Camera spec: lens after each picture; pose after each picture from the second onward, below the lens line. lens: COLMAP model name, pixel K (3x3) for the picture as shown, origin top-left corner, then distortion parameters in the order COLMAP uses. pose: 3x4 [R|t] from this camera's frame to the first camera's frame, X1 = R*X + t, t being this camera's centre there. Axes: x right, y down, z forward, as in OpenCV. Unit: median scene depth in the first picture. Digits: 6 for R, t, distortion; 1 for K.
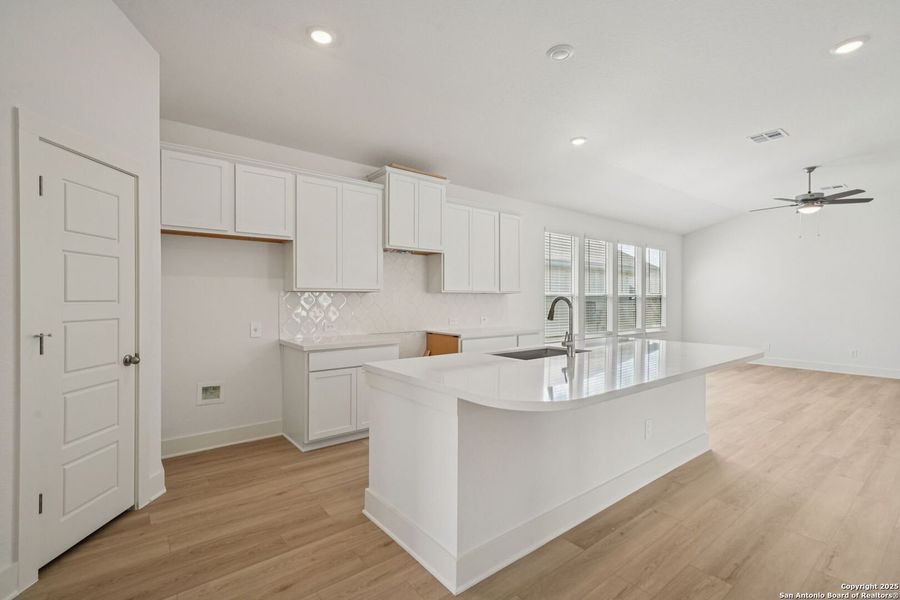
lens RADIAL K [[404.6, 0, 450.7], [0, 404.6, 304.2], [0, 0, 1]] dist [0.005071, 0.000568]
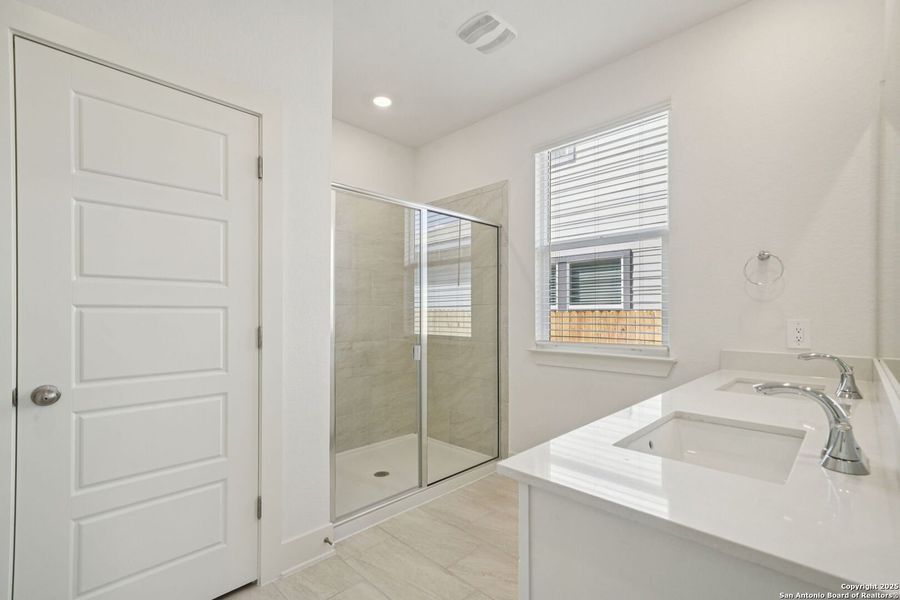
lens RADIAL K [[404.6, 0, 447.8], [0, 404.6, 309.3], [0, 0, 1]] dist [0.005071, 0.000568]
pose [[0.678252, -0.003062, -0.734823, -0.035425], [0.002373, 0.999995, -0.001977, 0.042916], [0.734826, -0.000403, 0.678256, 0.821706]]
